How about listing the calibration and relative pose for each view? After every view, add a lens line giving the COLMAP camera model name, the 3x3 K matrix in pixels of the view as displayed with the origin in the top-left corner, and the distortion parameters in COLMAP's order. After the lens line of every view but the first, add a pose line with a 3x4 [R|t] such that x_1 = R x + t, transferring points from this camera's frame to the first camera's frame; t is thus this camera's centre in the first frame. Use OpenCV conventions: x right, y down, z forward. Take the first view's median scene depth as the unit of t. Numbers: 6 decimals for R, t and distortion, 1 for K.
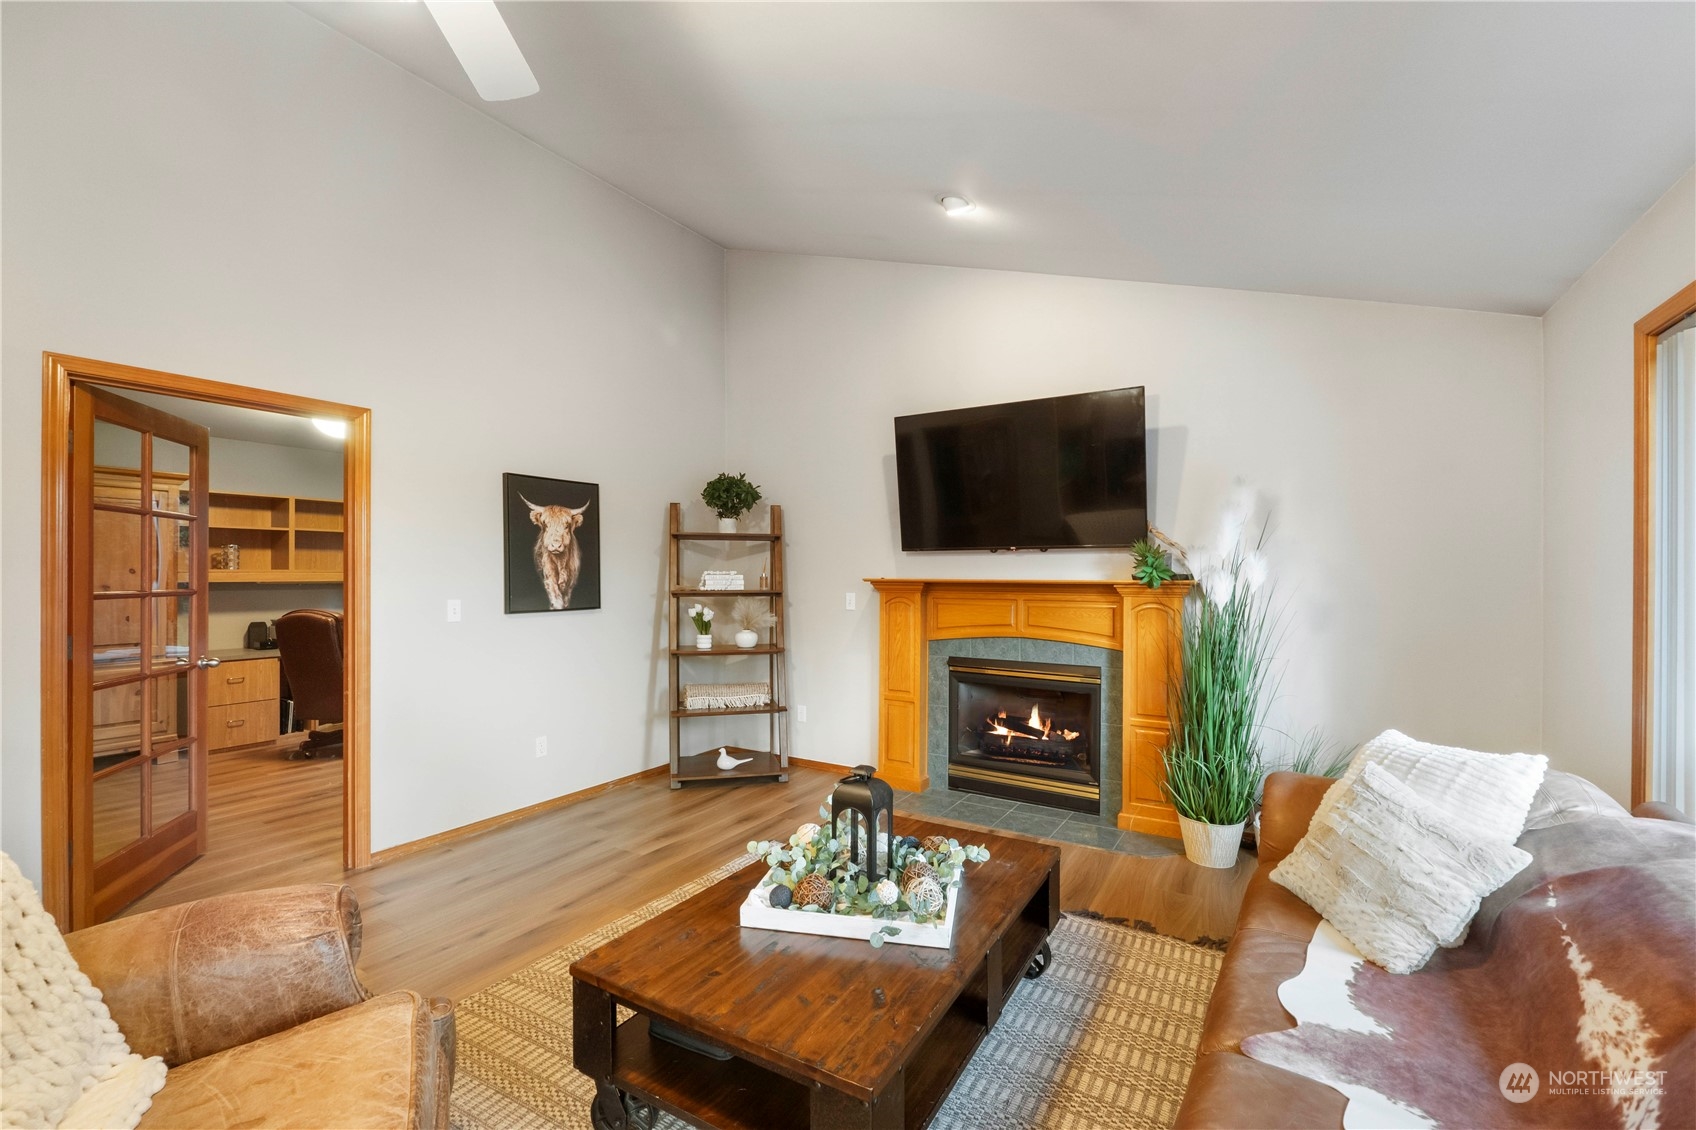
lens RADIAL K [[721.8, 0, 836.7], [0, 721.8, 574.0], [0, 0, 1]] dist [-0.005409, 0.000357]
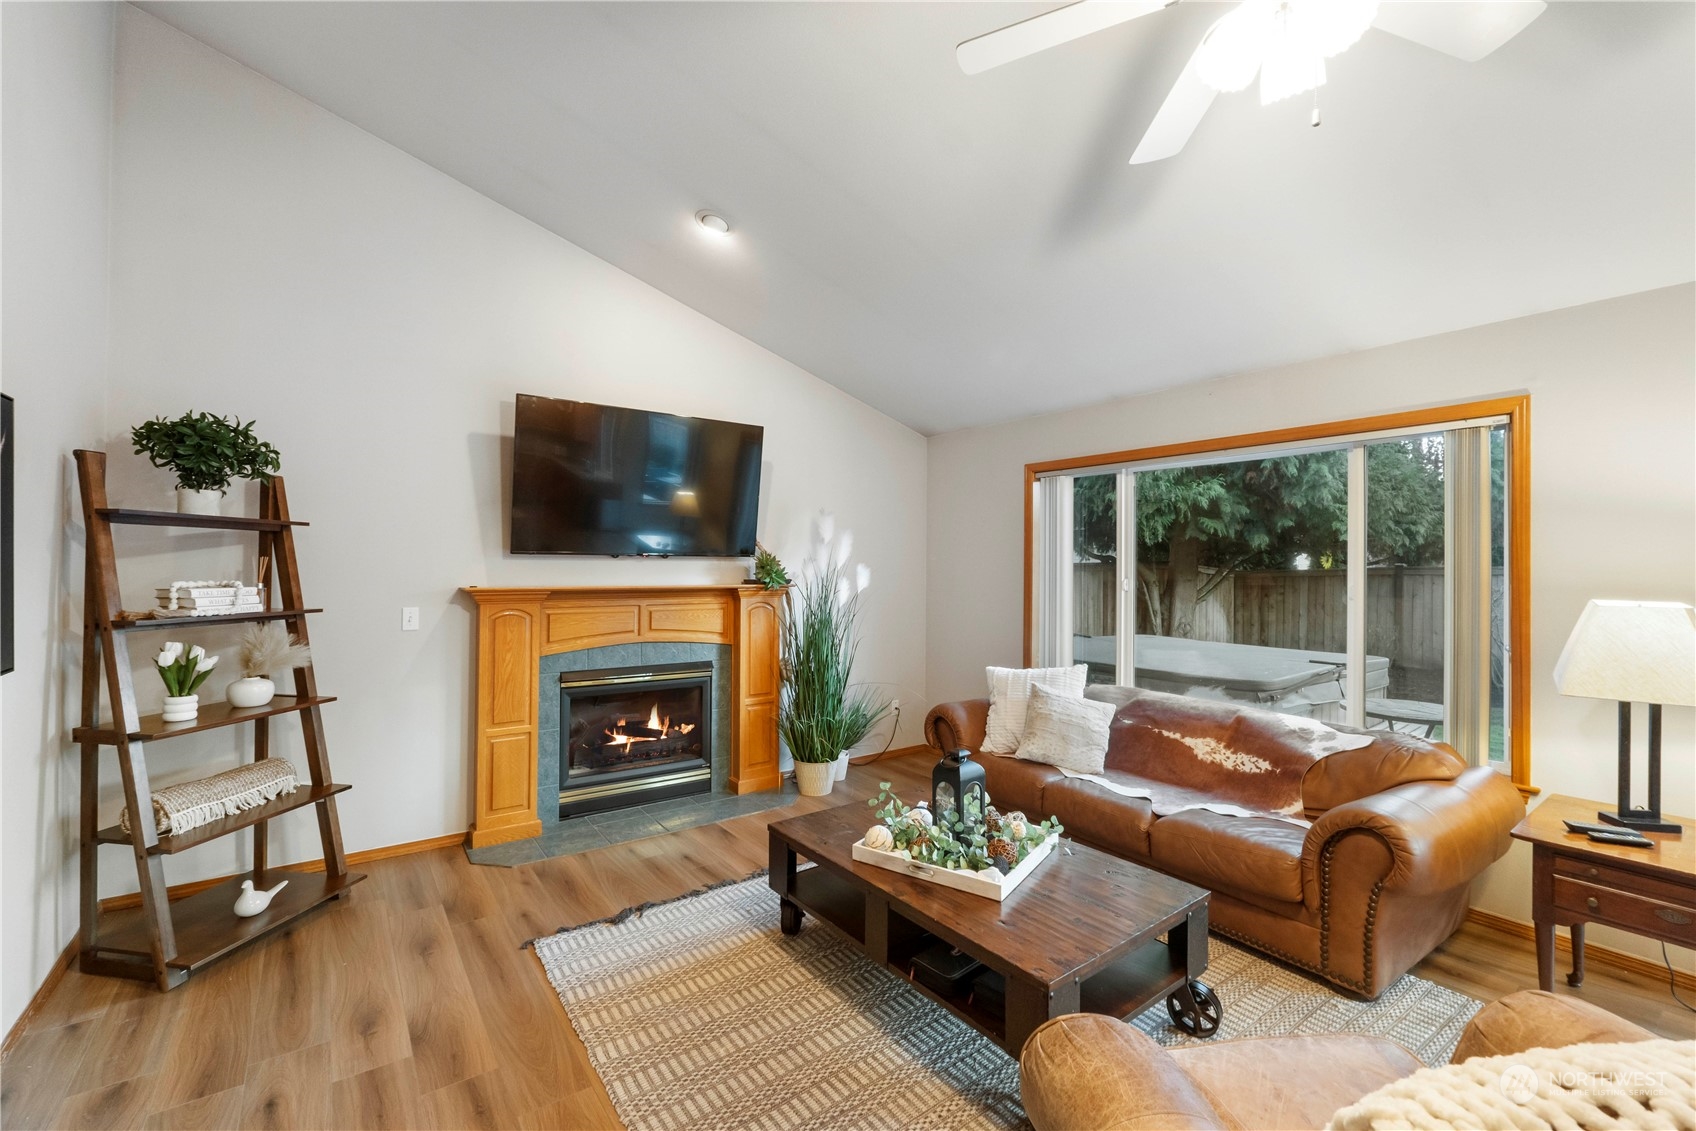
lens RADIAL K [[721.8, 0, 858.3], [0, 721.8, 557.2], [0, 0, 1]] dist [-0.005409, 0.000357]
pose [[0.367324, 0.011421, 0.930023, -0.568627], [-0.004373, 0.999935, -0.010552, -0.021785], [-0.930083, -0.000191, 0.367350, 0.344399]]
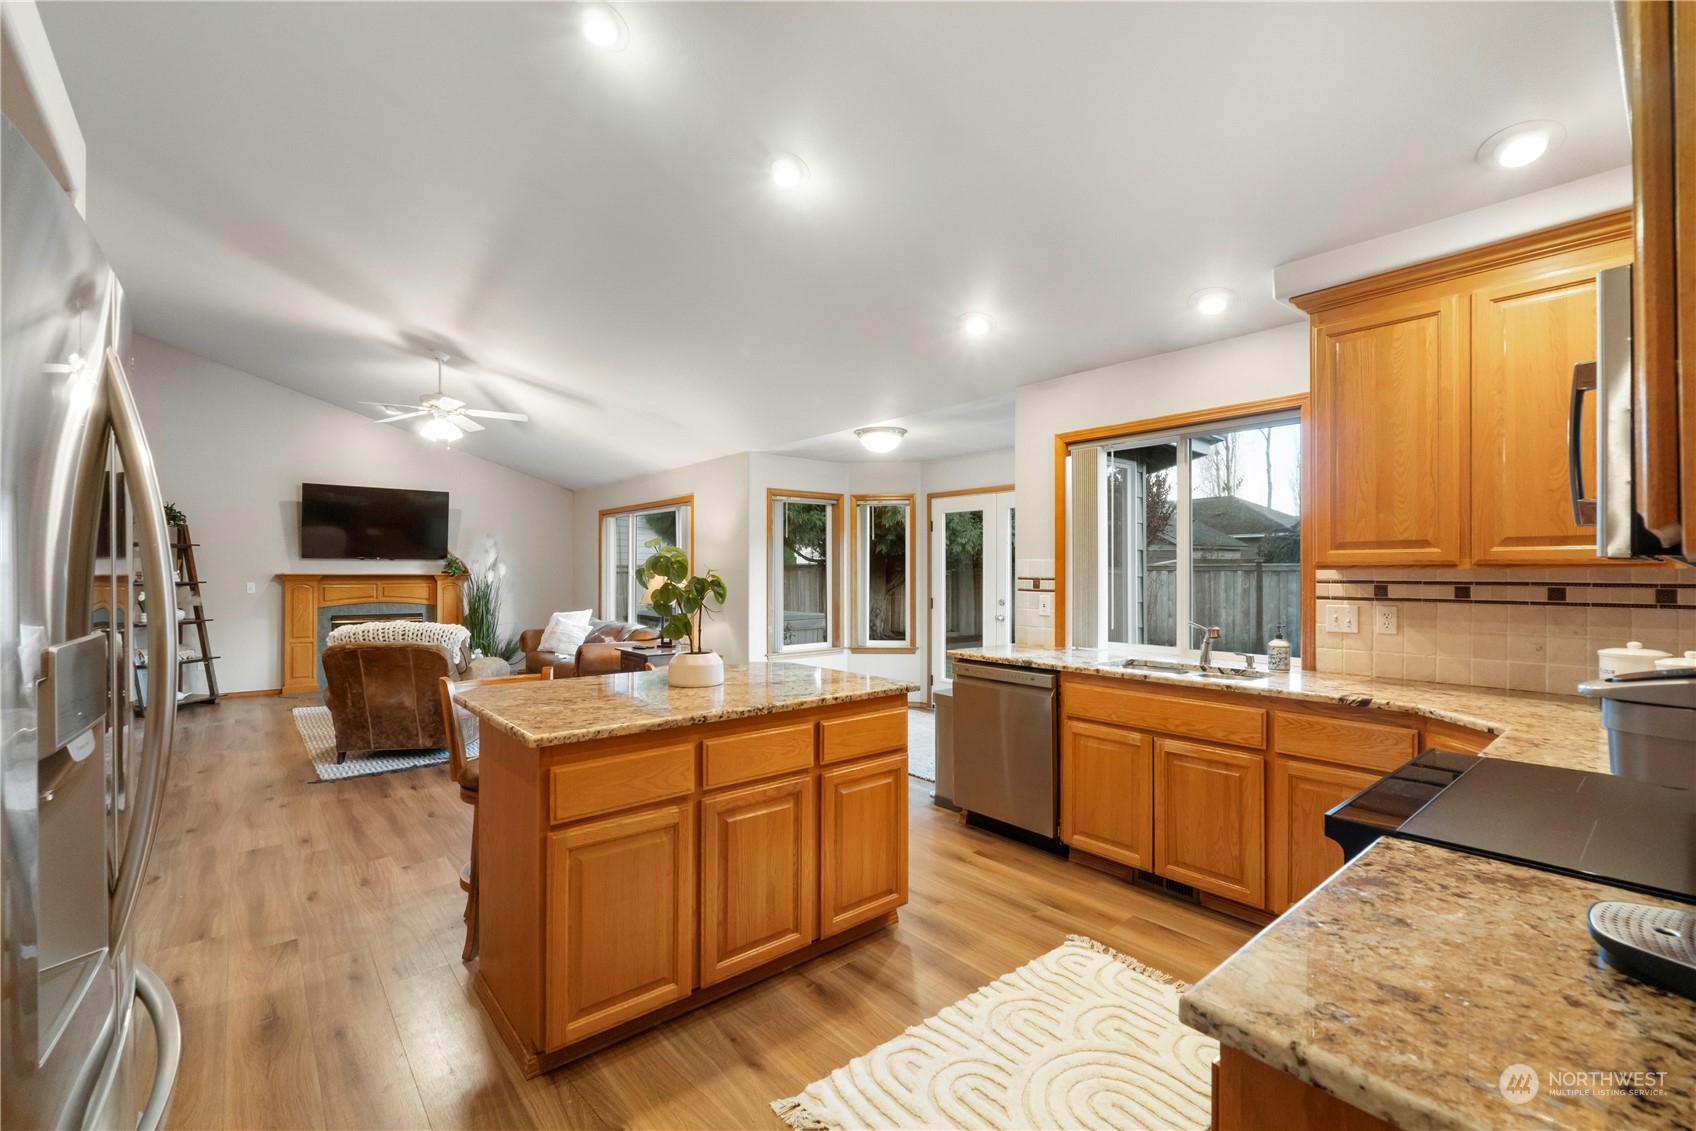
lens RADIAL K [[721.8, 0, 842.9], [0, 721.8, 569.7], [0, 0, 1]] dist [-0.005409, 0.000357]
pose [[0.301180, 0.000848, 0.953567, -1.256203], [-0.000656, 1.000000, -0.000682, -0.002760], [-0.953567, -0.000420, 0.301181, -0.828610]]
